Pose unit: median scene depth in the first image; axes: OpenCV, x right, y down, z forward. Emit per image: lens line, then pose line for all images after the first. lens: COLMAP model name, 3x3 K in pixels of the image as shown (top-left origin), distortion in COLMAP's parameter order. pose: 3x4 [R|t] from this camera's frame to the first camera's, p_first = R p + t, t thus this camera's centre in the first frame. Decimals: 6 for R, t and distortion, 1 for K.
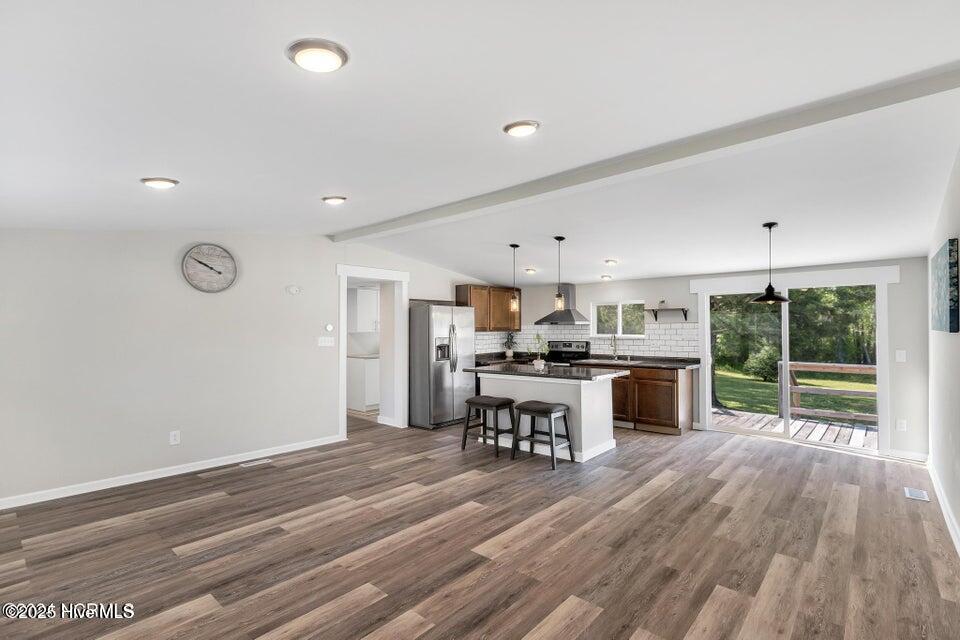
lens RADIAL K [[452.0, 0, 480.0], [0, 452.0, 320.0], [0, 0, 1]] dist [-0.006998, -0.000016]
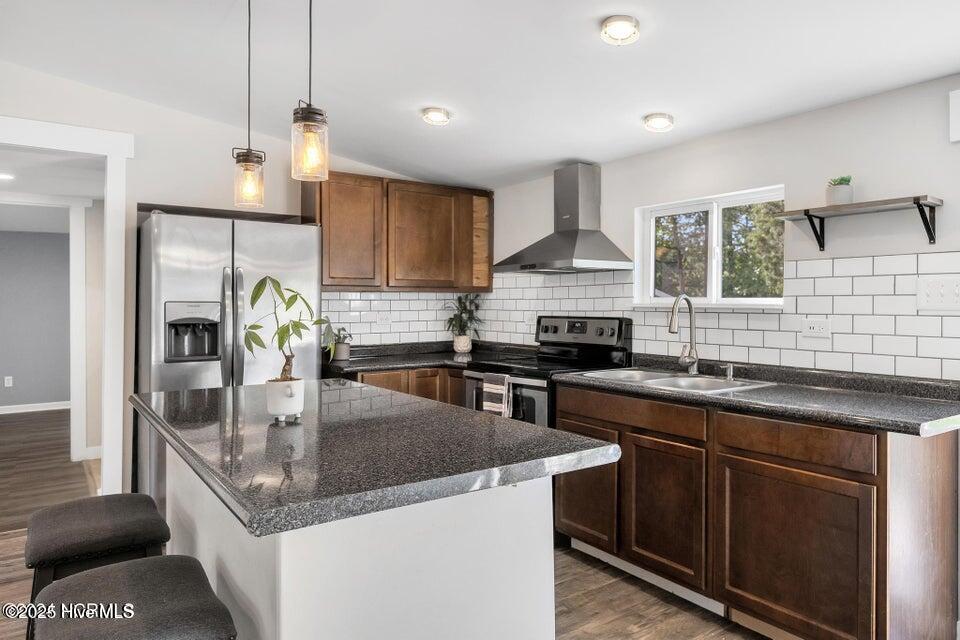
lens RADIAL K [[623.7, 0, 487.4], [0, 623.7, 301.7], [0, 0, 1]] dist [0.005394, 0.001522]
pose [[0.975414, 0.006566, -0.220284, 0.280455], [-0.002777, 0.999843, 0.017508, 0.031023], [0.220364, -0.016466, 0.975279, 0.577060]]
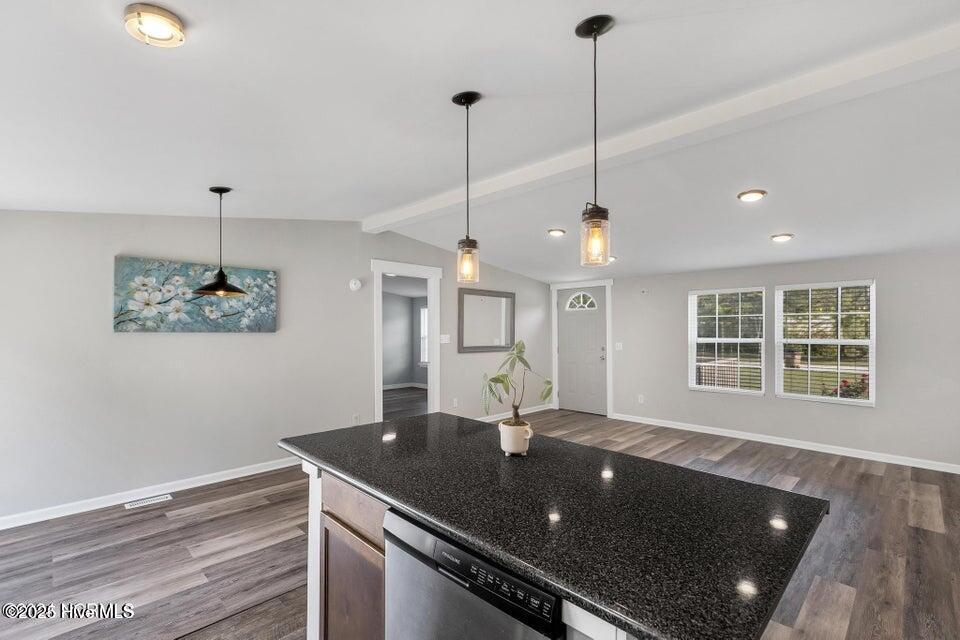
lens RADIAL K [[439.5, 0, 482.2], [0, 439.5, 323.1], [0, 0, 1]] dist [-0.000762, 0.000331]
pose [[-0.998007, 0.006590, 0.062765, 0.114459], [0.004595, 0.999481, -0.031888, 0.021759], [-0.062943, -0.031536, -0.997519, 1.140016]]
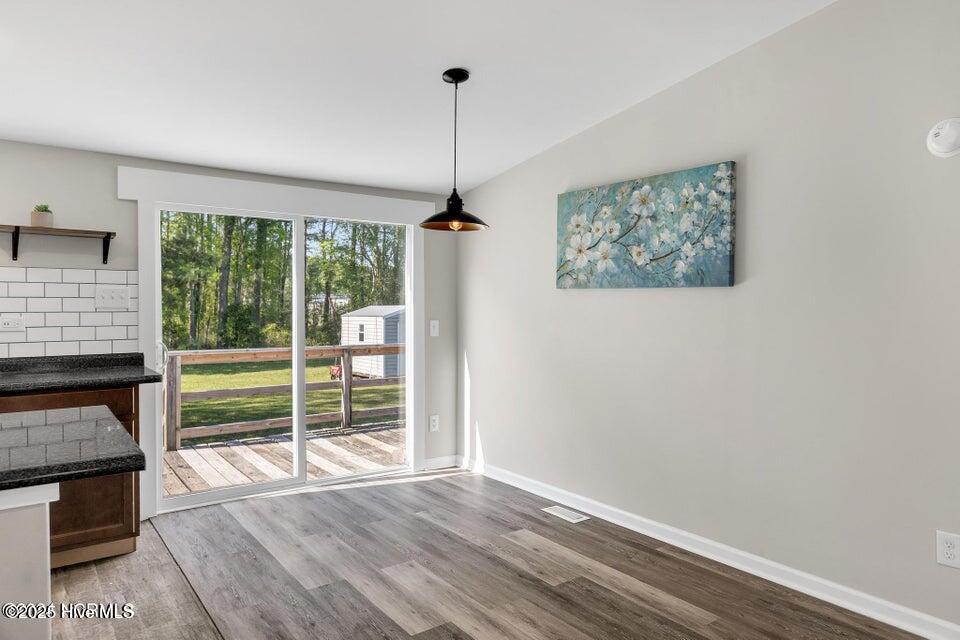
lens RADIAL K [[623.7, 0, 487.4], [0, 623.7, 301.7], [0, 0, 1]] dist [0.005394, 0.001522]
pose [[0.207048, 0.011317, 0.978265, -0.027374], [-0.022281, 0.999728, -0.006849, 0.032444], [-0.978077, -0.020379, 0.207243, 0.549009]]
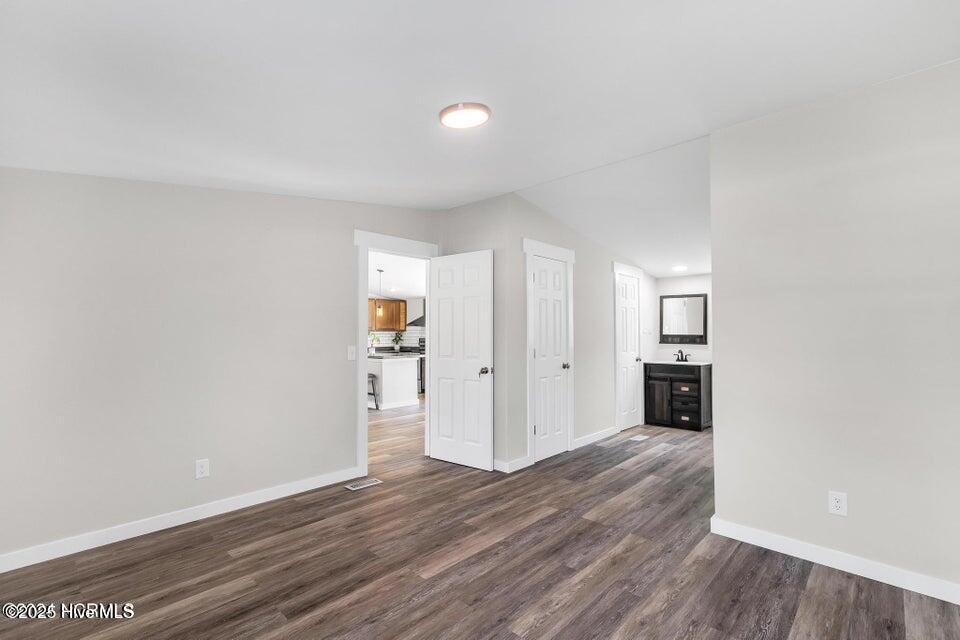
lens RADIAL K [[439.5, 0, 482.2], [0, 439.5, 323.1], [0, 0, 1]] dist [-0.000762, 0.000331]
pose [[0.999518, 0.003449, -0.030864, 0.476401], [-0.003639, 0.999975, -0.006117, 0.009533], [0.030842, 0.006227, 0.999505, -0.426532]]
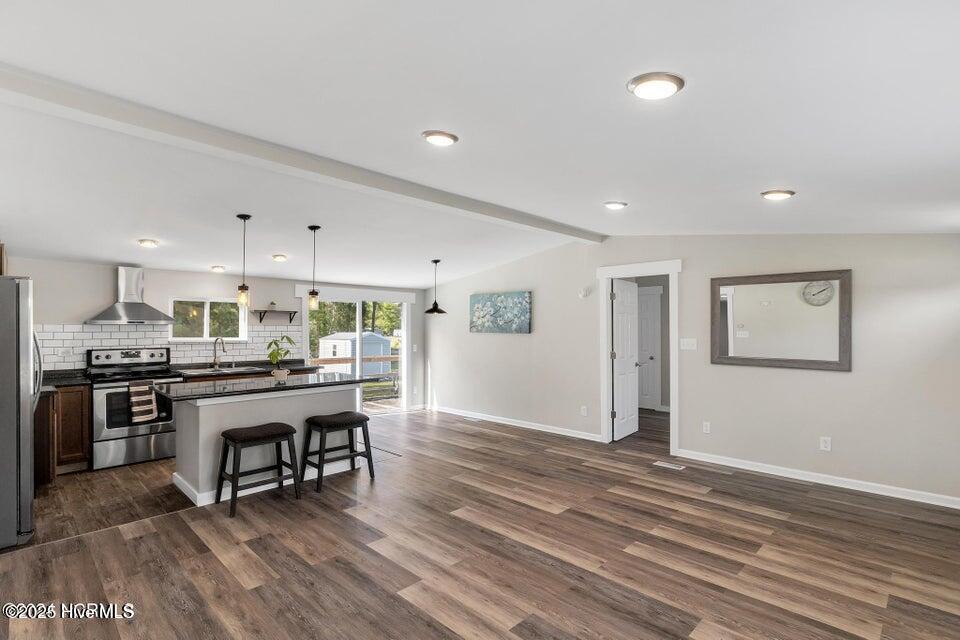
lens RADIAL K [[459.6, 0, 484.2], [0, 459.6, 330.0], [0, 0, 1]] dist [-0.000179, 0.000230]
pose [[0.049773, 0.004996, 0.998748, -0.570995], [-0.023182, 0.999724, -0.003846, 0.010861], [-0.998491, -0.022962, 0.049875, 0.515661]]
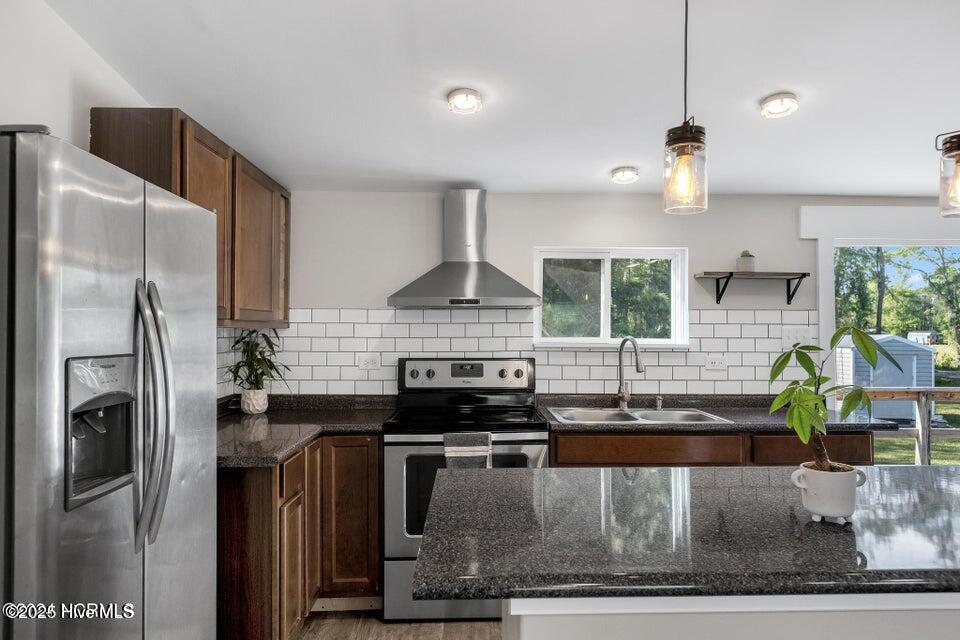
lens RADIAL K [[623.7, 0, 487.4], [0, 623.7, 301.7], [0, 0, 1]] dist [0.005394, 0.001522]
pose [[0.735962, 0.040143, 0.675832, -0.133137], [-0.021709, 0.999127, -0.035706, 0.025768], [-0.676675, 0.011606, 0.736190, 0.776738]]
